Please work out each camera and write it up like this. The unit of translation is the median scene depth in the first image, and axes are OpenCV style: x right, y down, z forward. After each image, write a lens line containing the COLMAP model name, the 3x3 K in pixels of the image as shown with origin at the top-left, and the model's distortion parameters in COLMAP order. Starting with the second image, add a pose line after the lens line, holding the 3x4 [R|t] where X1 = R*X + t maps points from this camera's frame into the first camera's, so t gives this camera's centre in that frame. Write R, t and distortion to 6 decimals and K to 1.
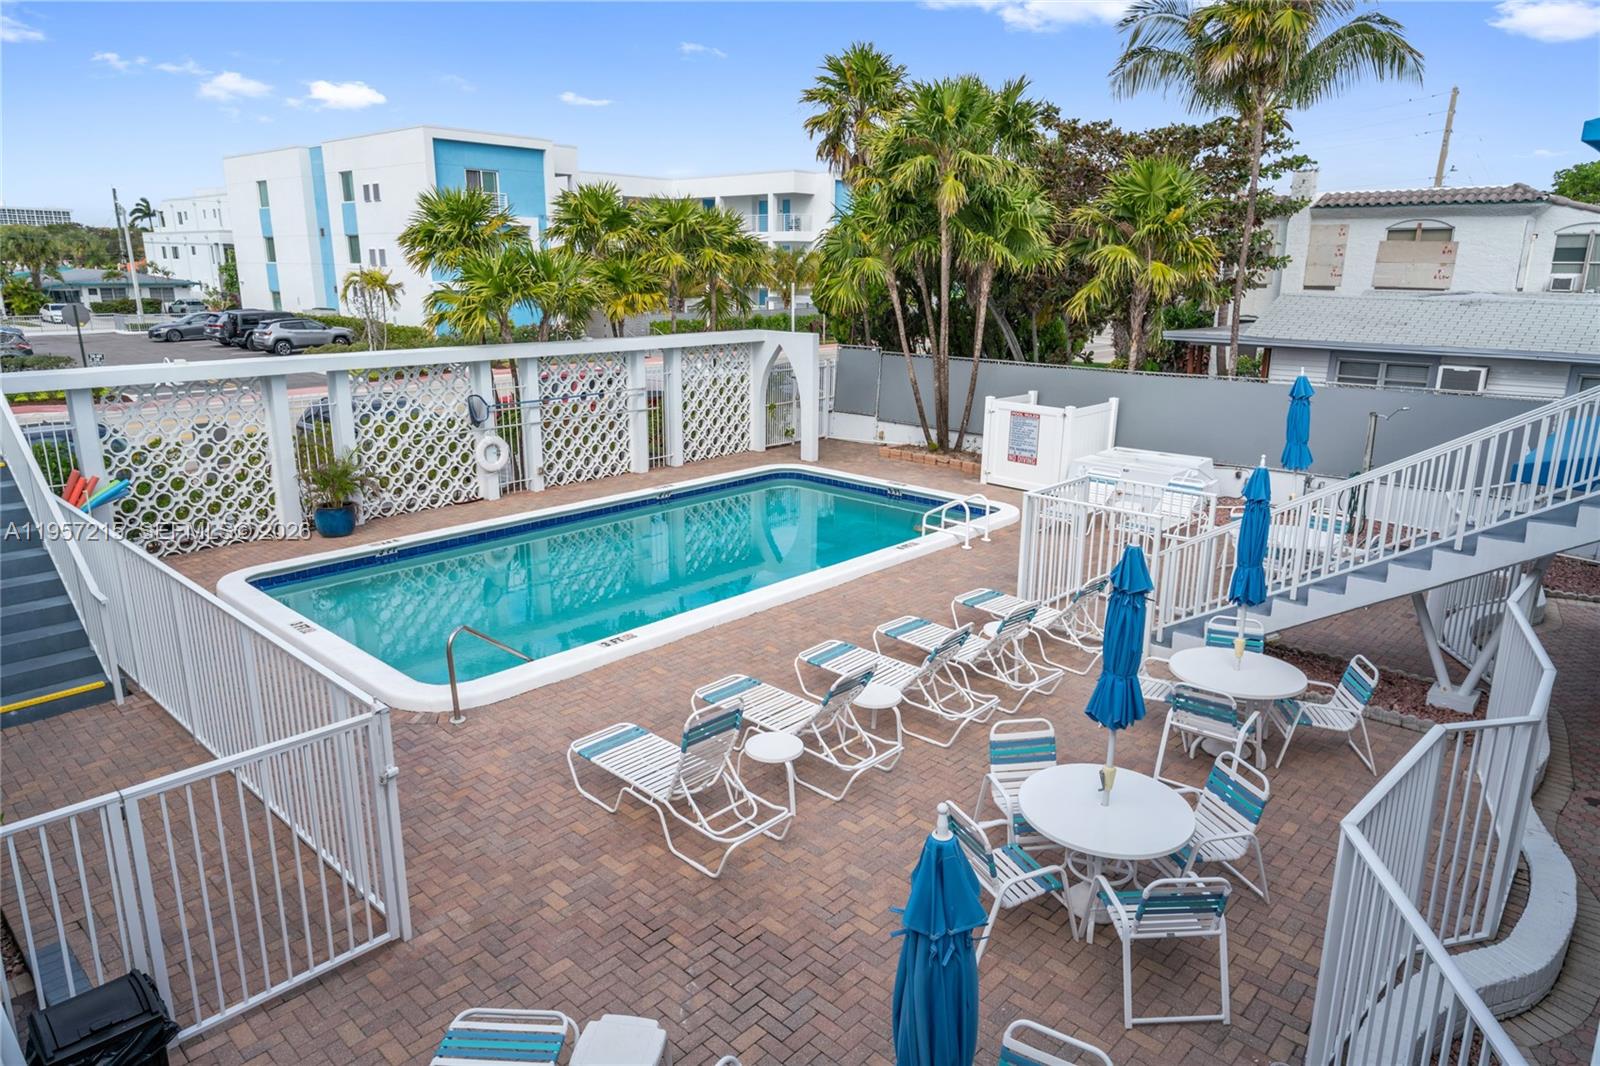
lens RADIAL K [[999.6, 0, 793.7], [0, 999.6, 530.3], [0, 0, 1]] dist [0.004545, 0.004319]
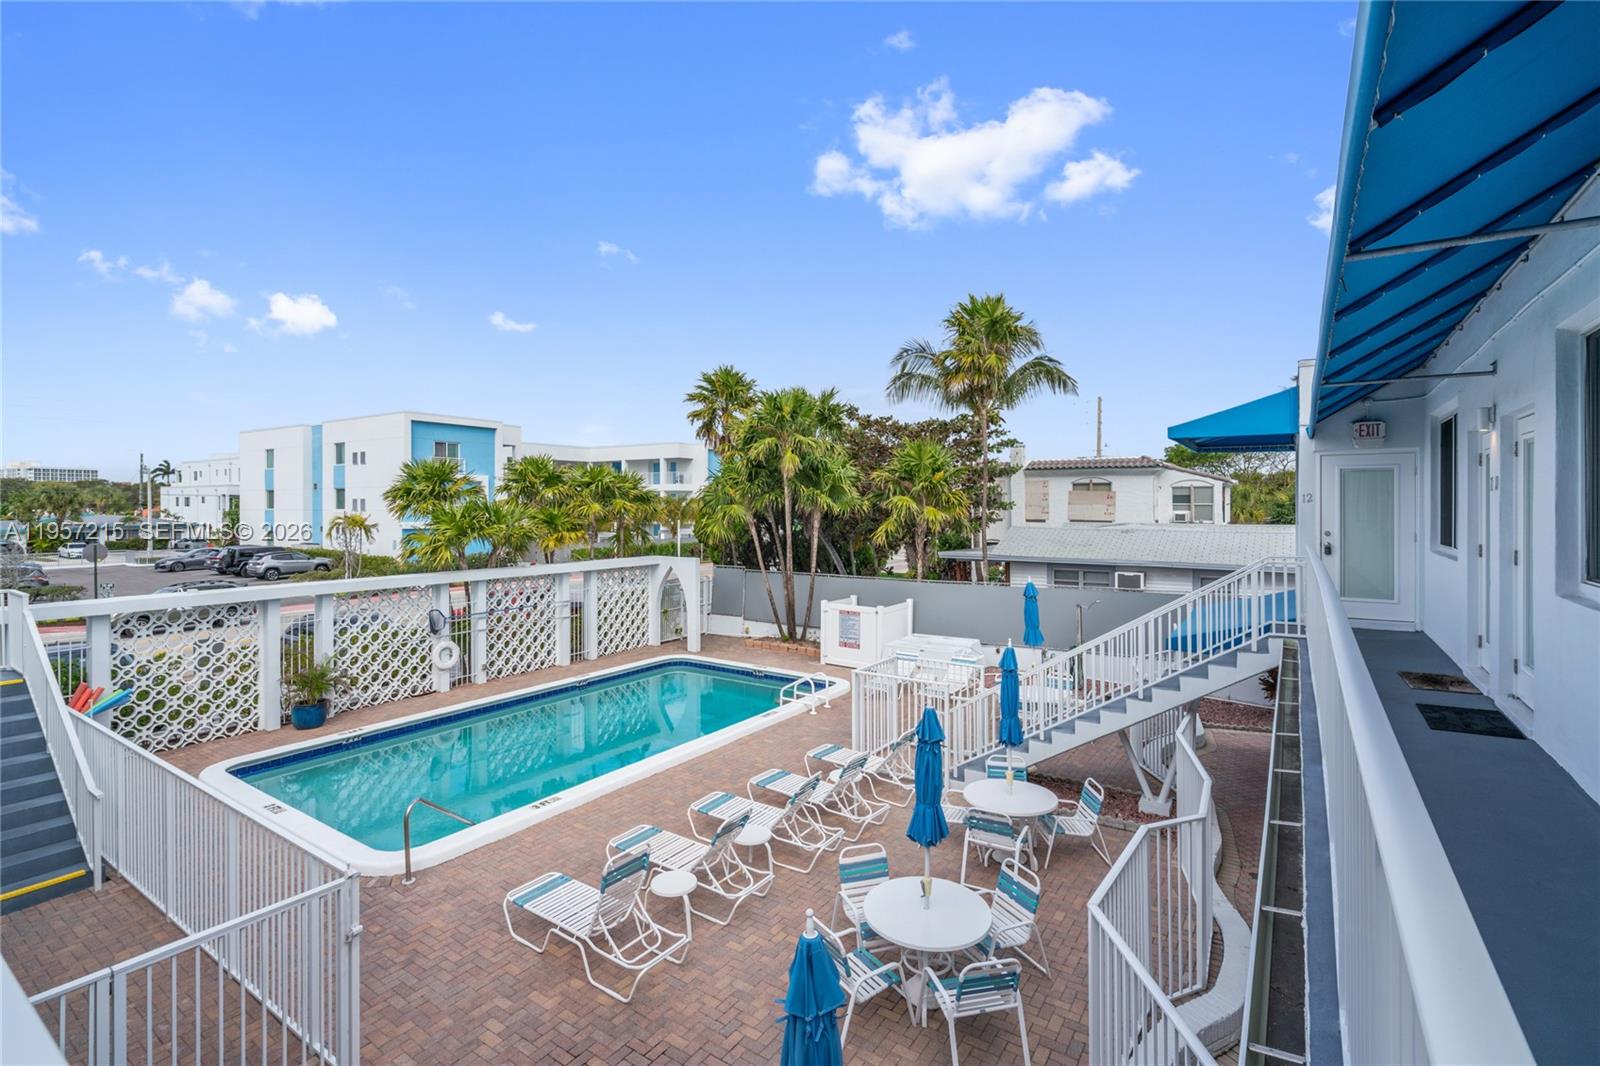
lens RADIAL K [[741.5, 0, 791.3], [0, 741.5, 509.4], [0, 0, 1]] dist [-0.012616, 0.007762]
pose [[0.988566, -0.008222, 0.150561, -0.004040], [0.045860, 0.967605, -0.248270, -0.001542], [-0.143642, 0.252336, 0.956919, -0.018352]]
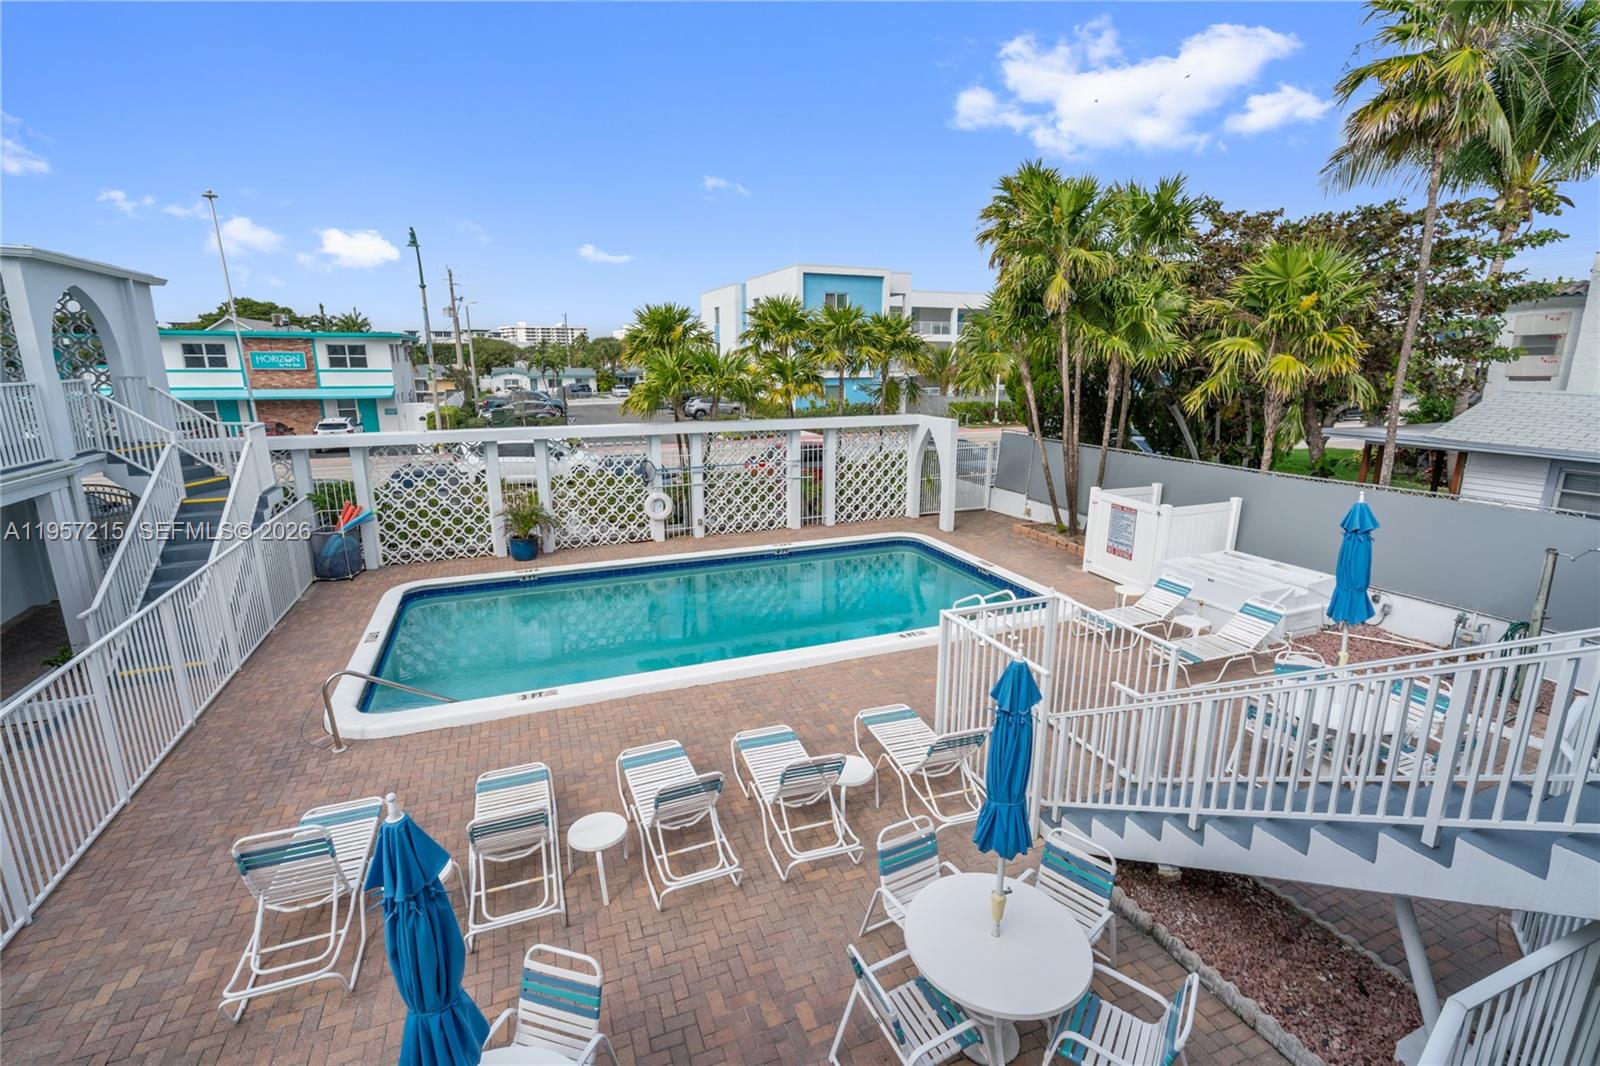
lens RADIAL K [[713.1, 0, 793.2], [0, 713.1, 528.0], [0, 0, 1]] dist [-0.003458, -0.000126]
pose [[0.903142, 0.091807, -0.419412, 0.235403], [-0.102785, 0.994697, -0.003597, -0.060534], [0.416858, 0.046357, 0.907789, 0.223450]]
